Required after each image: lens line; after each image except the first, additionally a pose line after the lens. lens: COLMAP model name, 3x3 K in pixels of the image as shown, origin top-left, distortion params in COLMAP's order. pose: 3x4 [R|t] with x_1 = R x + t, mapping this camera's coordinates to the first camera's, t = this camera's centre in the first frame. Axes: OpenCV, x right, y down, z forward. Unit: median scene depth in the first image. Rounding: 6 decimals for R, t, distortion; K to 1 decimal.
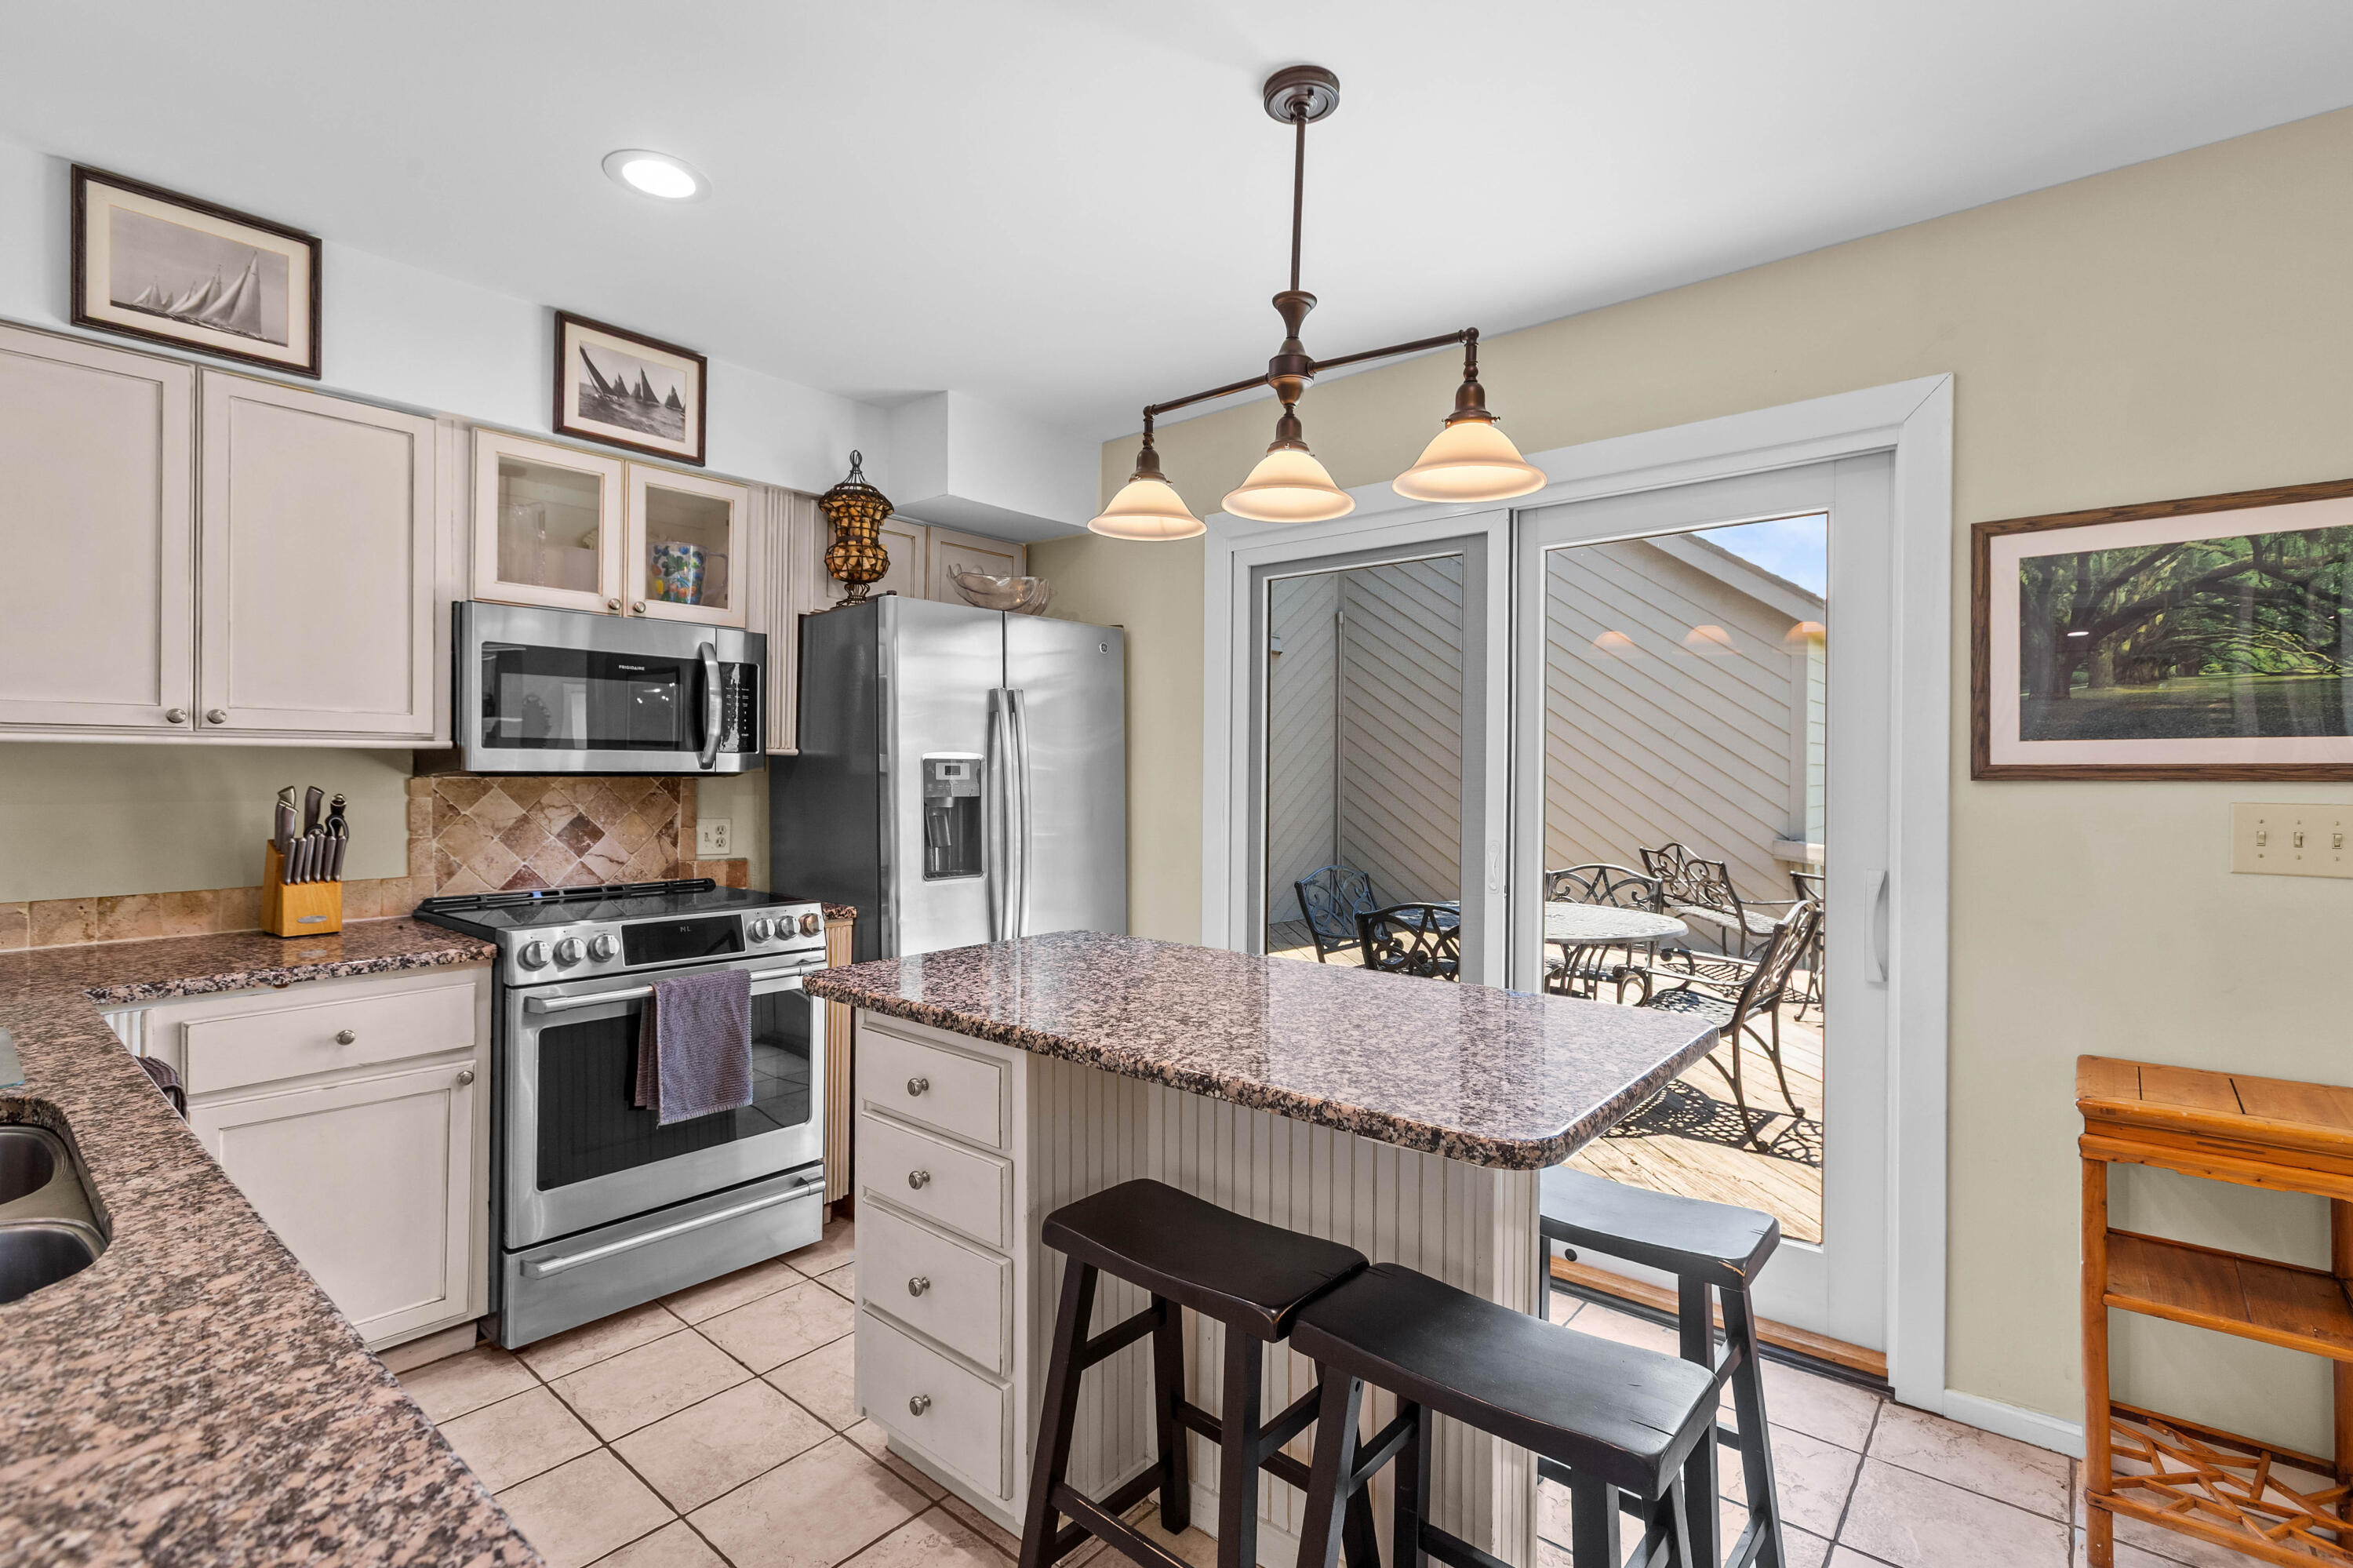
lens RADIAL K [[1069.0, 0, 1187.1], [0, 1069.0, 770.8], [0, 0, 1]] dist [0.004585, -0.002996]
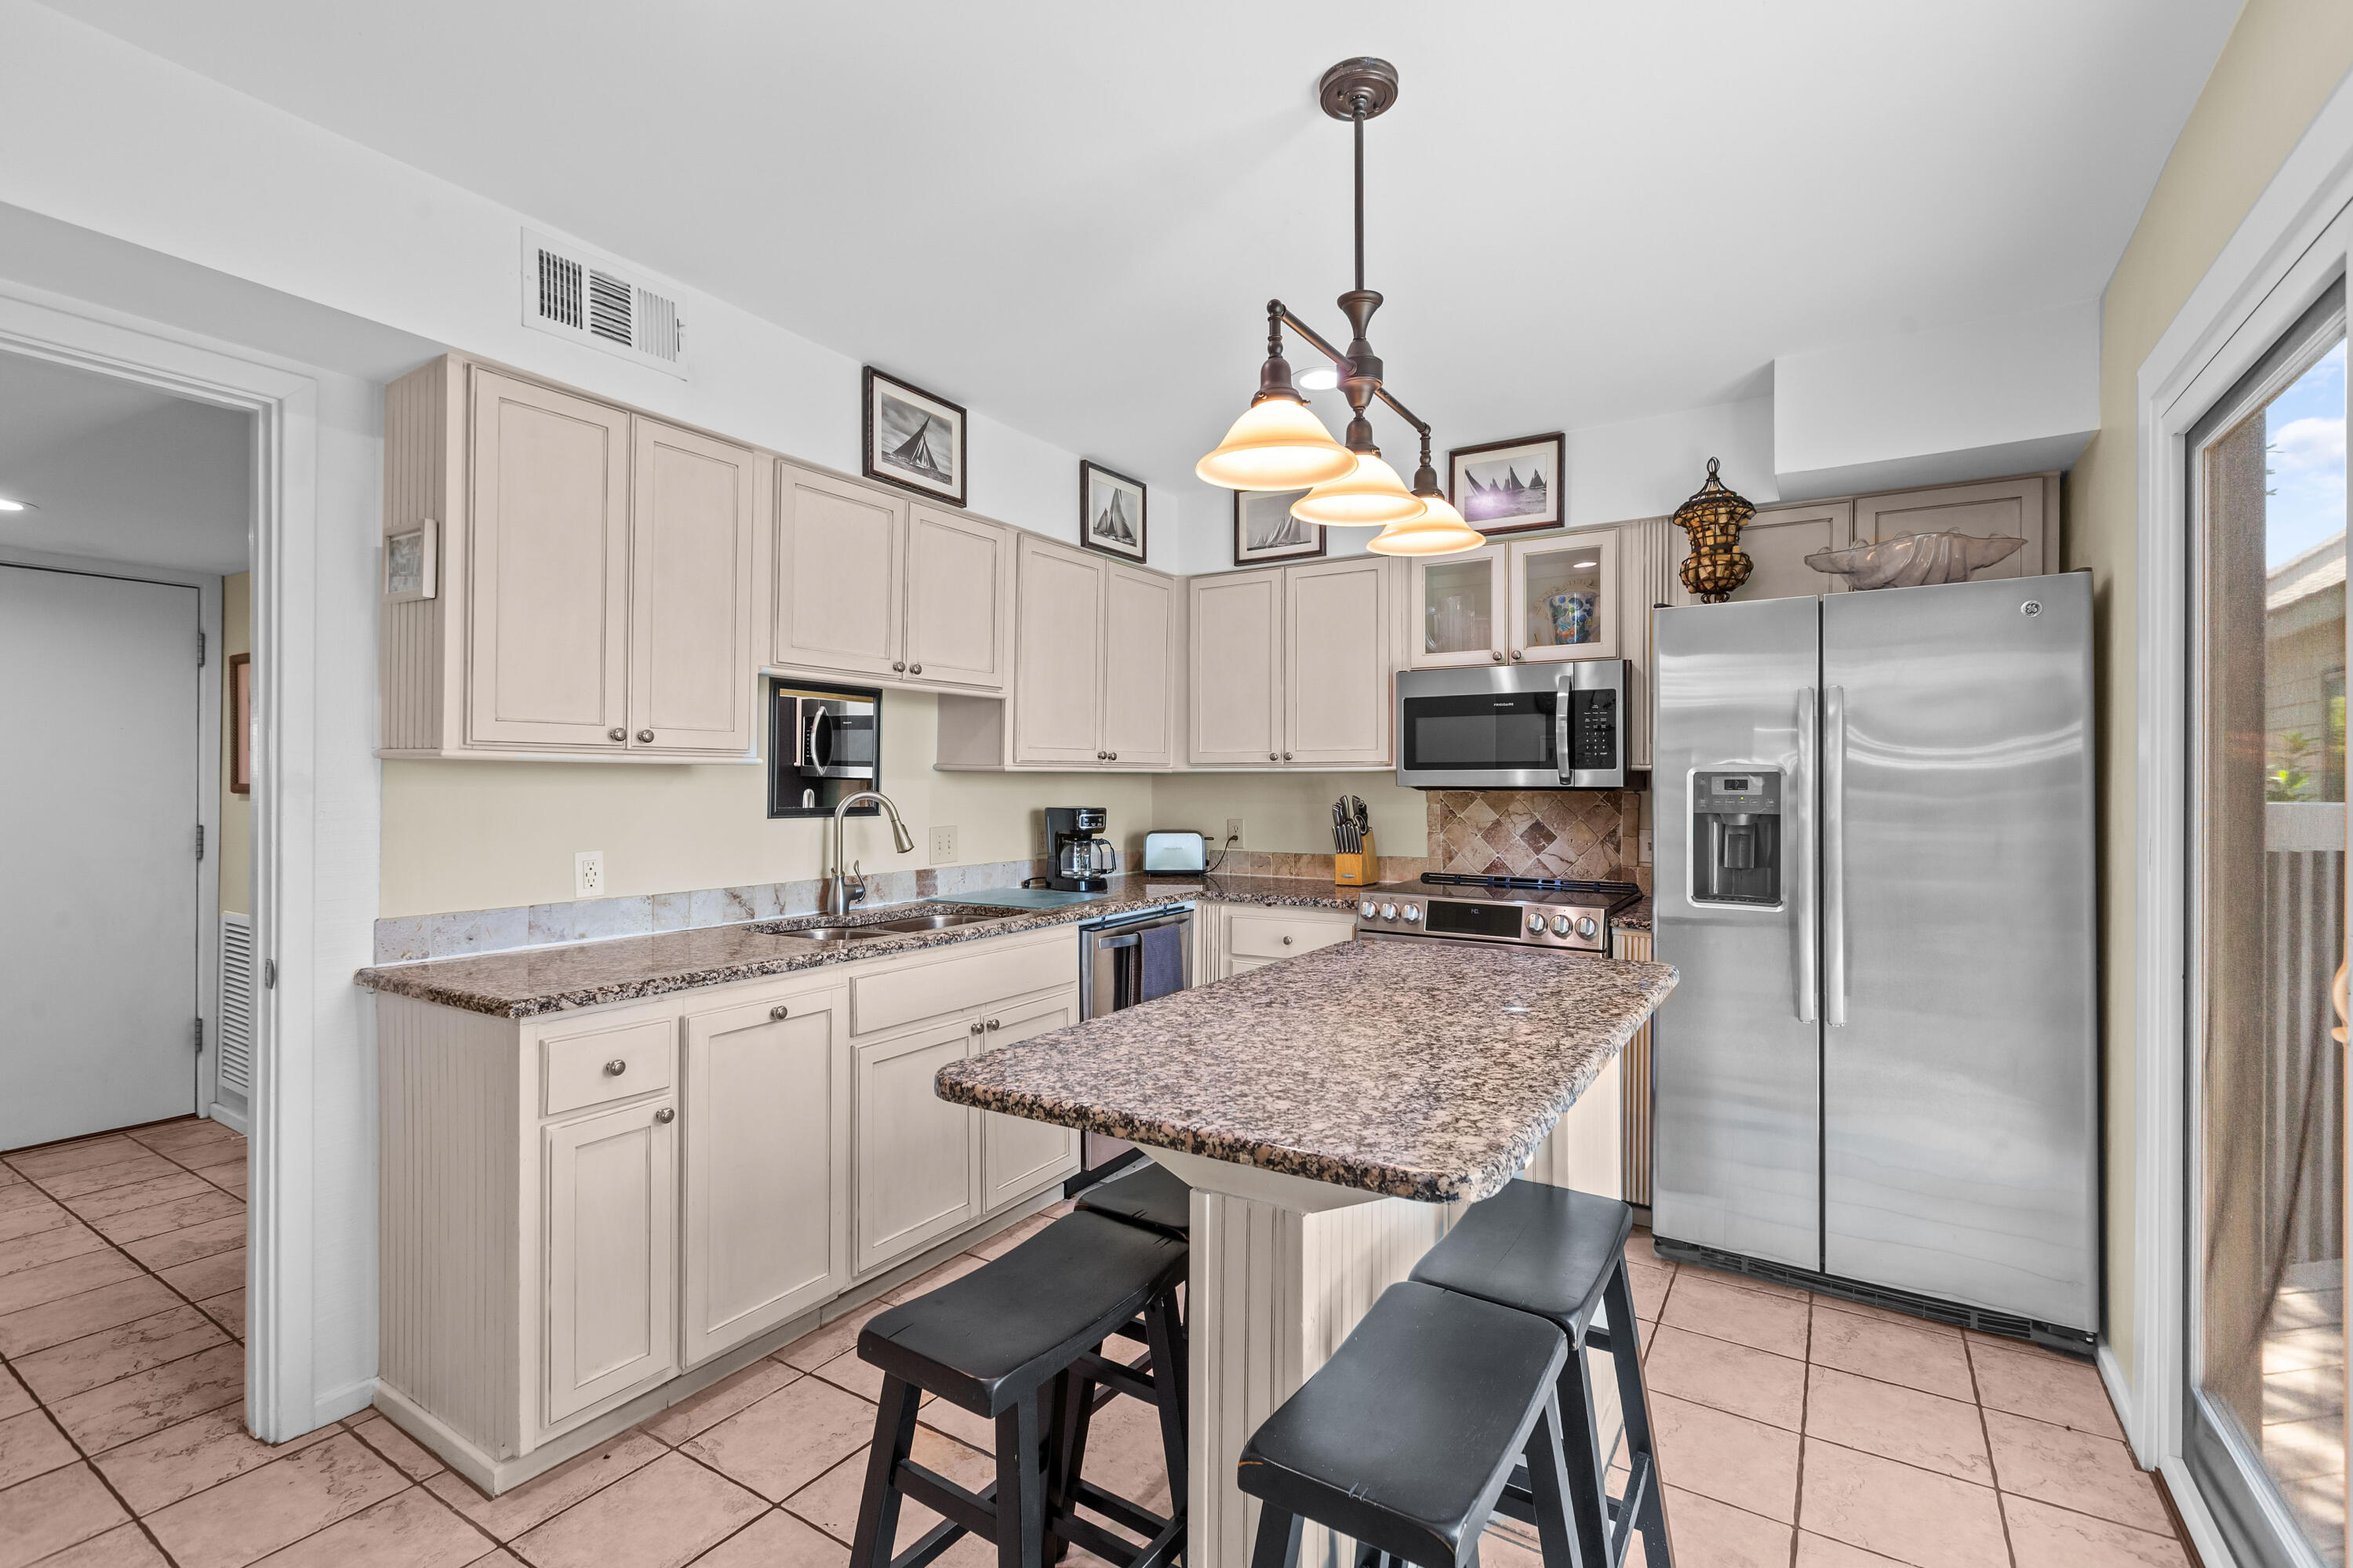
lens RADIAL K [[1069.0, 0, 1198.2], [0, 1069.0, 778.1], [0, 0, 1]] dist [0.004585, -0.002996]
pose [[0.144481, -0.010905, -0.989448, 0.648211], [-0.000478, 0.999938, -0.011091, 0.004803], [0.989507, 0.002075, 0.144467, 0.436526]]
